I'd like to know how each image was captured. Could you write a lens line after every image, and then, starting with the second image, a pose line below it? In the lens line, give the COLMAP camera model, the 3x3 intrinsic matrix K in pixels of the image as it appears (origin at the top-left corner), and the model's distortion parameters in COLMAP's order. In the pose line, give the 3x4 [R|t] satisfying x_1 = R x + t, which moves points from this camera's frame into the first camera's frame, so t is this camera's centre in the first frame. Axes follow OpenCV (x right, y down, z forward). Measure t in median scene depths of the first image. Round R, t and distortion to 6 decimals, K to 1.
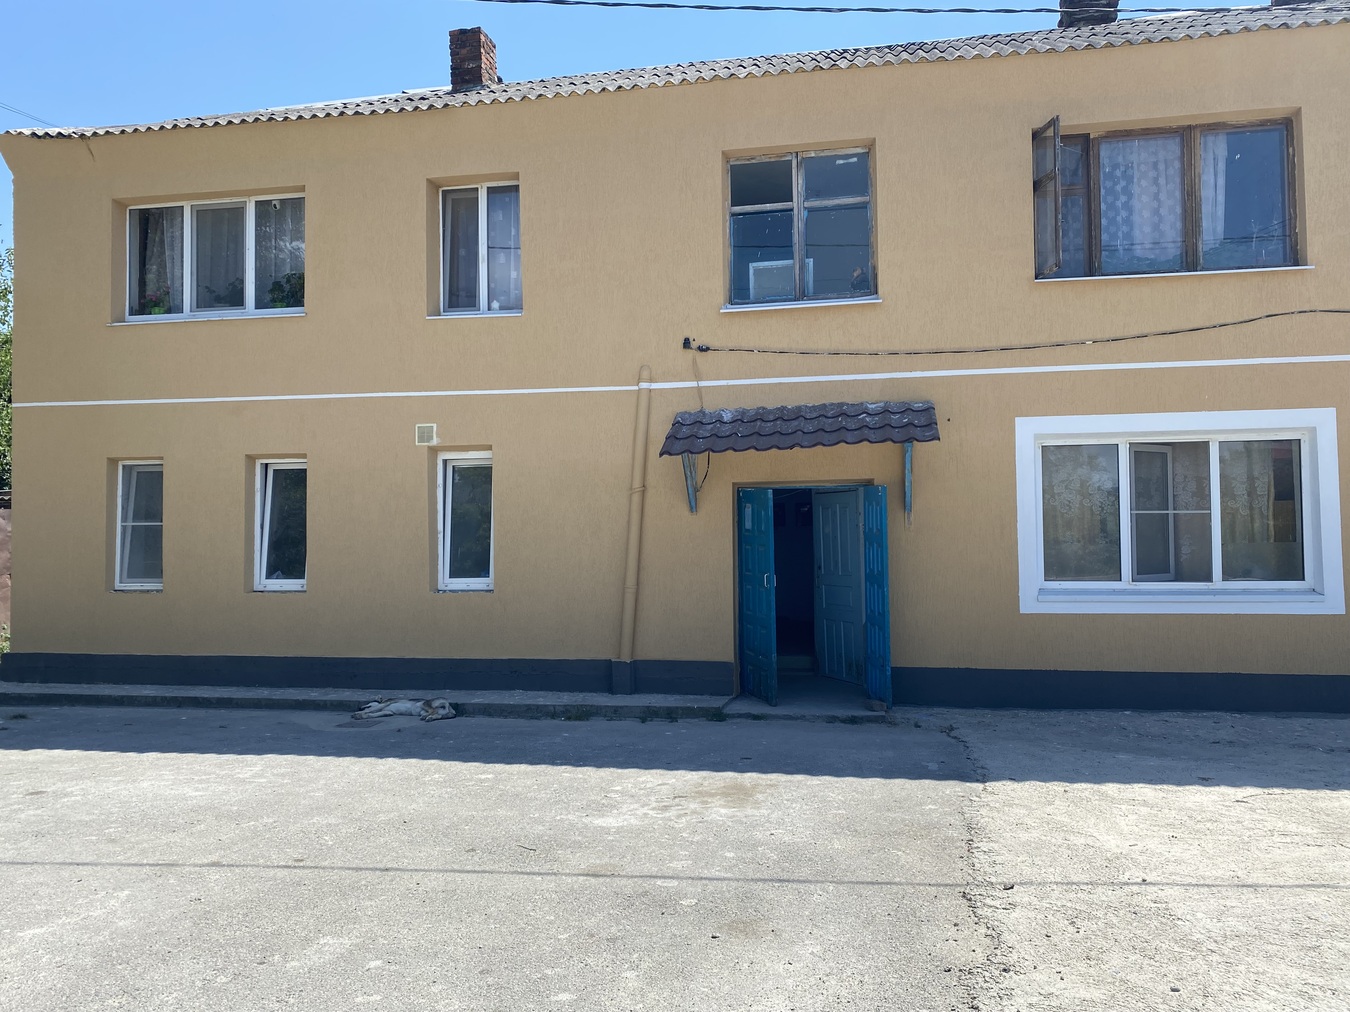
lens RADIAL K [[1033.0, 0, 675.0], [0, 1033.0, 506.0], [0, 0, 1]] dist [0.058922, -0.061164]
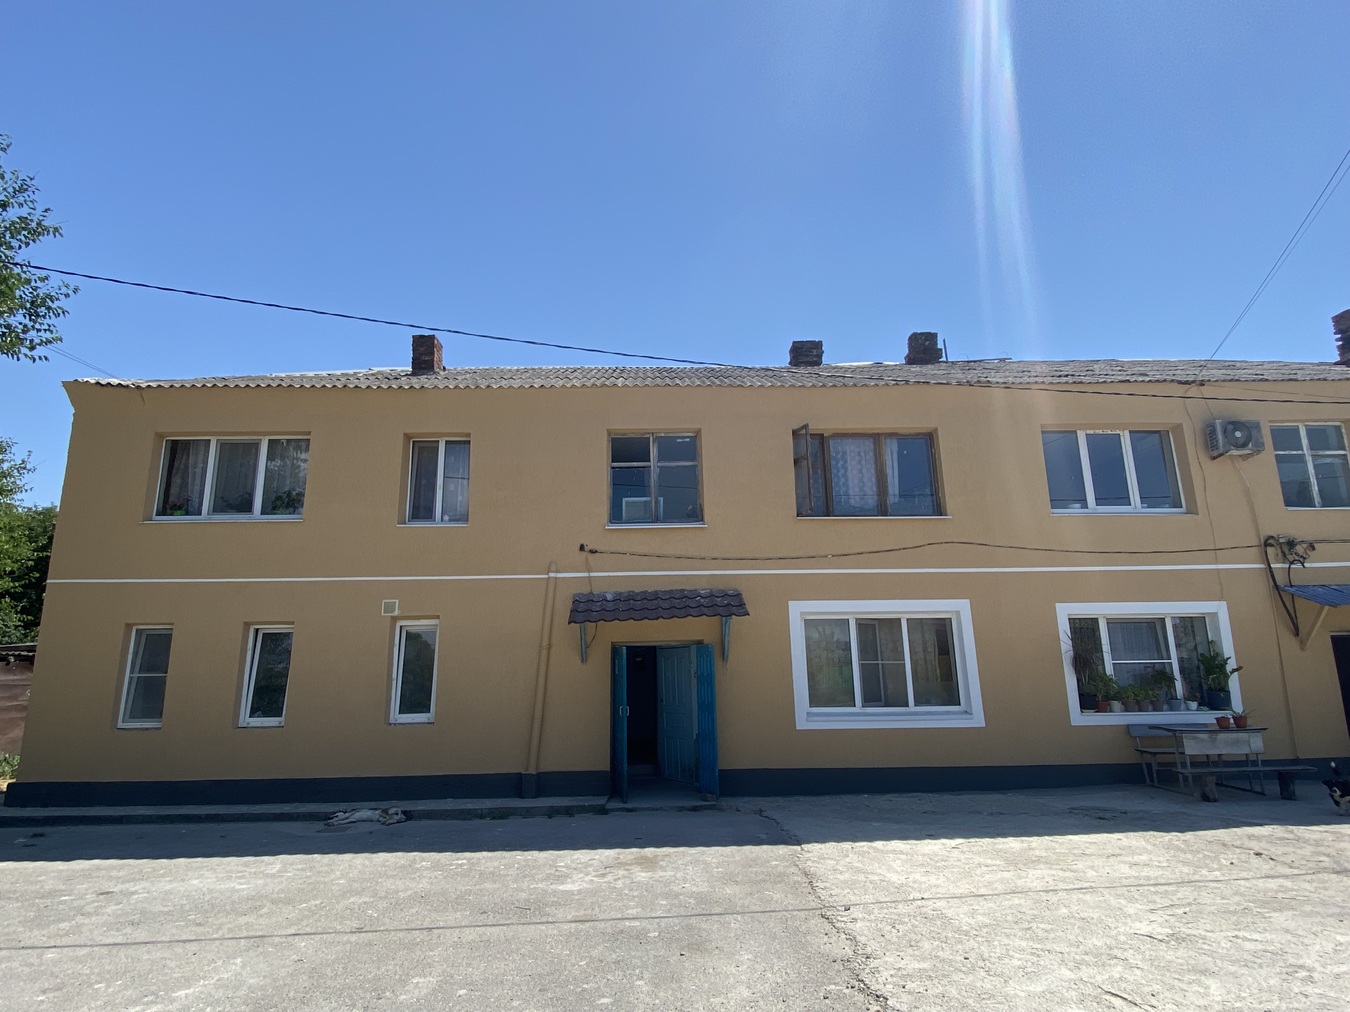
lens RADIAL K [[746.4, 0, 651.3], [0, 746.4, 510.1], [0, 0, 1]] dist [0.074906, -0.080933]
pose [[0.976573, 0.039029, 0.211619, -0.124881], [0.001534, 0.982127, -0.188214, -0.006492], [-0.215183, 0.184130, 0.959058, -0.078892]]
